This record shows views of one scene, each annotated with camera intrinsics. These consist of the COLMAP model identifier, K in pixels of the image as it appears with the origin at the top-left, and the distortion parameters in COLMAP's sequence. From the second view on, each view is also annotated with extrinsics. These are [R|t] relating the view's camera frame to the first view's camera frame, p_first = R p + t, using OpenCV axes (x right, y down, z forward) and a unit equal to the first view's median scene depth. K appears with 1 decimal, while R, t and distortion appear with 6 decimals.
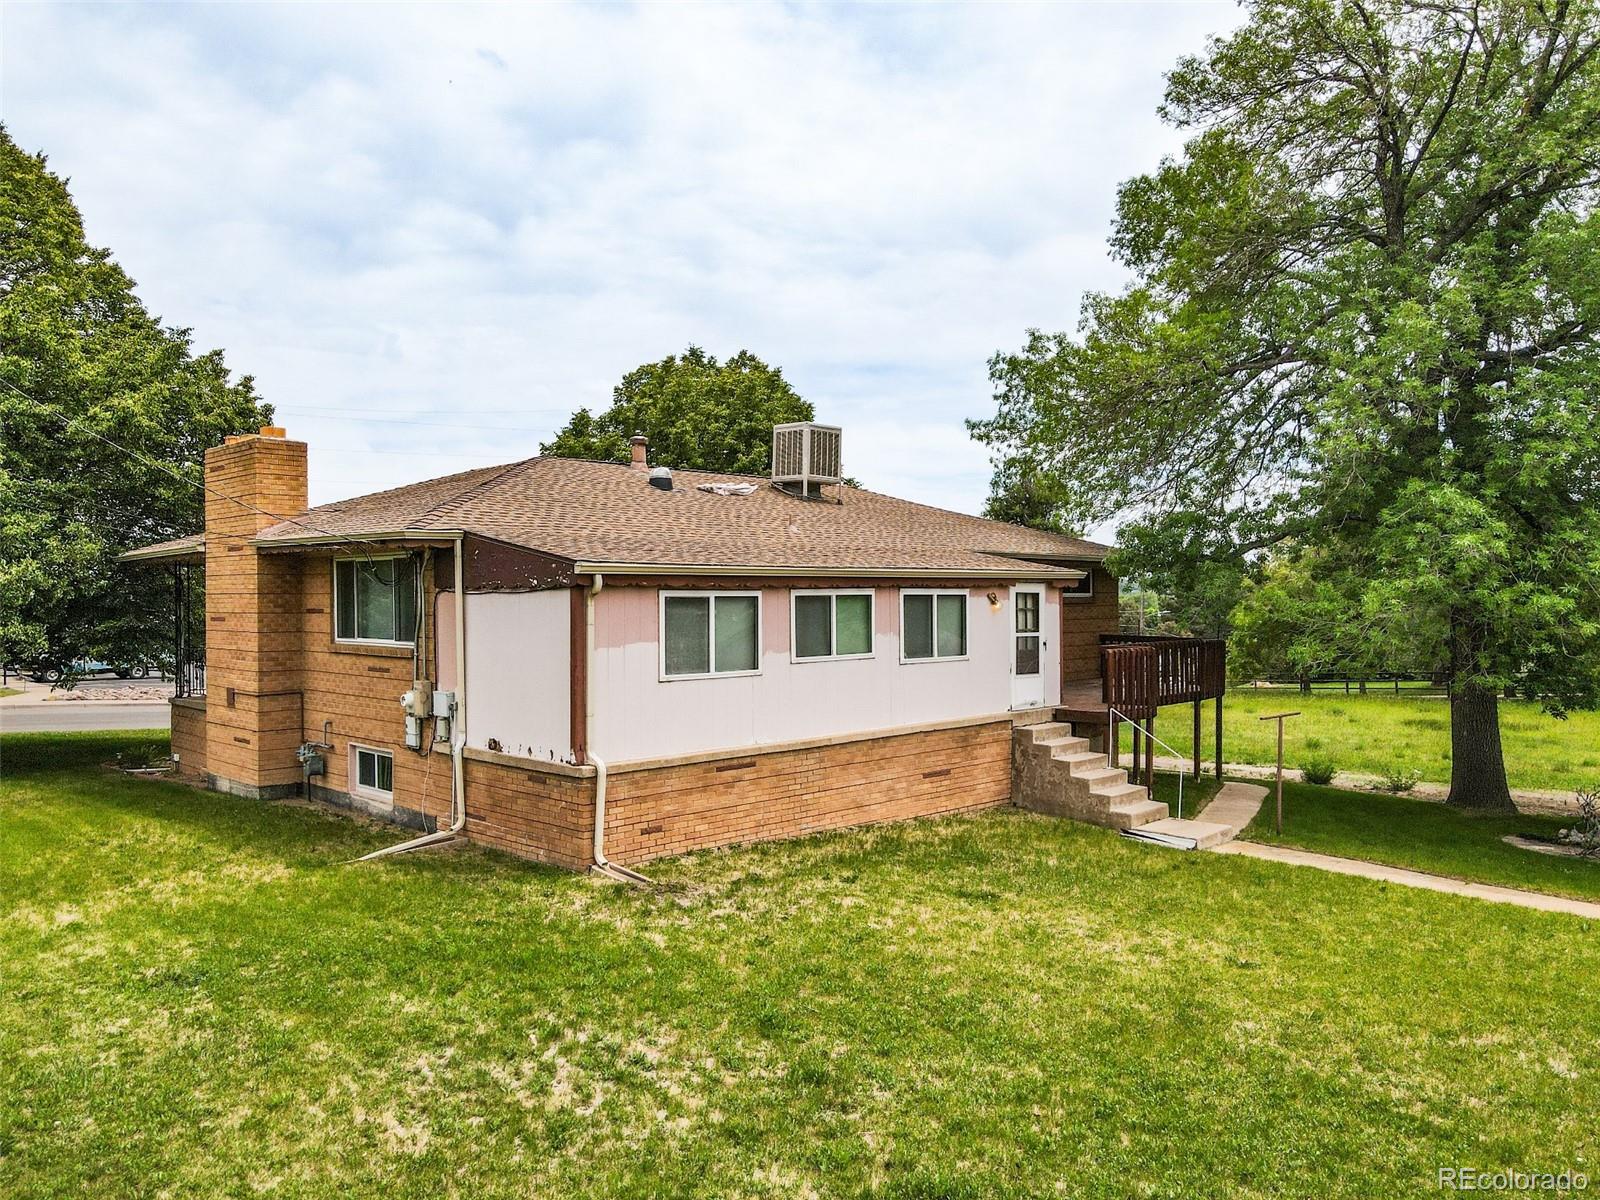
lens RADIAL K [[1194.0, 0, 801.8], [0, 1194.0, 615.7], [0, 0, 1]] dist [0.005670, 0.015718]
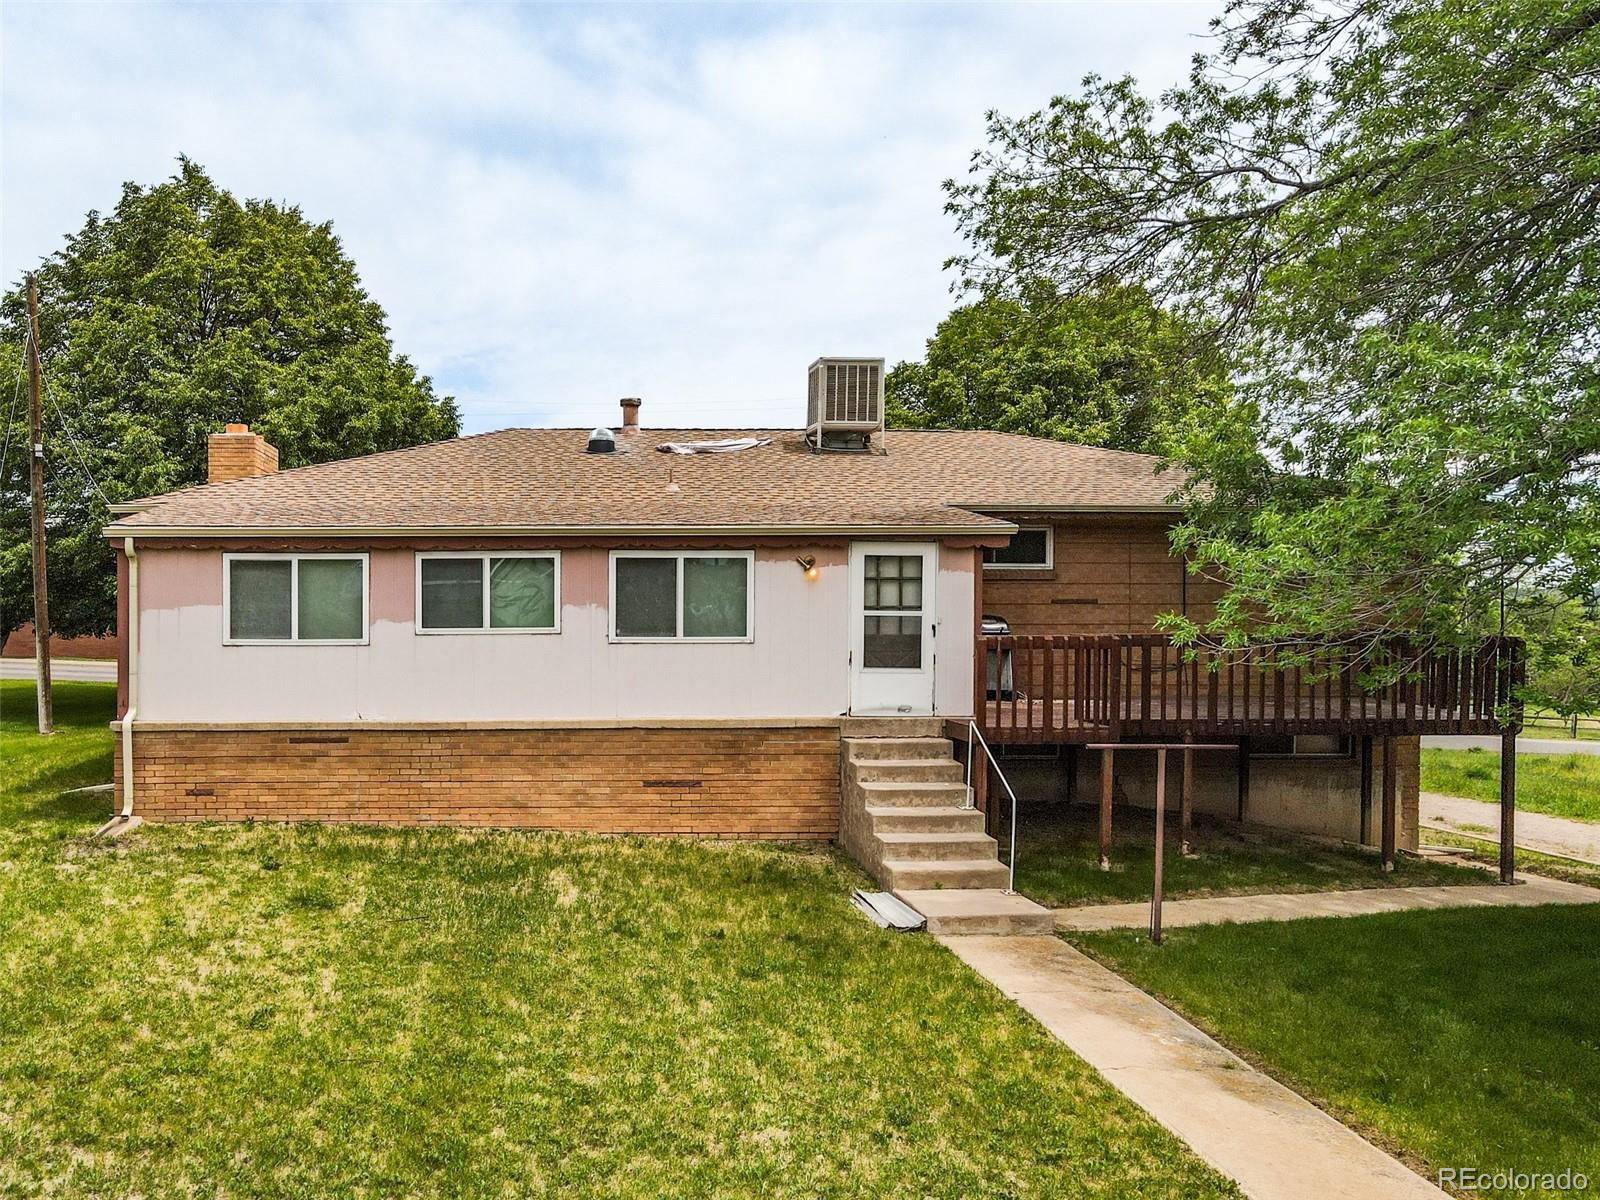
lens RADIAL K [[1194.0, 0, 801.8], [0, 1194.0, 615.7], [0, 0, 1]] dist [0.005670, 0.015718]
pose [[0.715867, 0.016149, -0.698050, 0.755152], [-0.012065, 0.999869, 0.010759, 0.011533], [0.698133, 0.000720, 0.715968, 0.510181]]
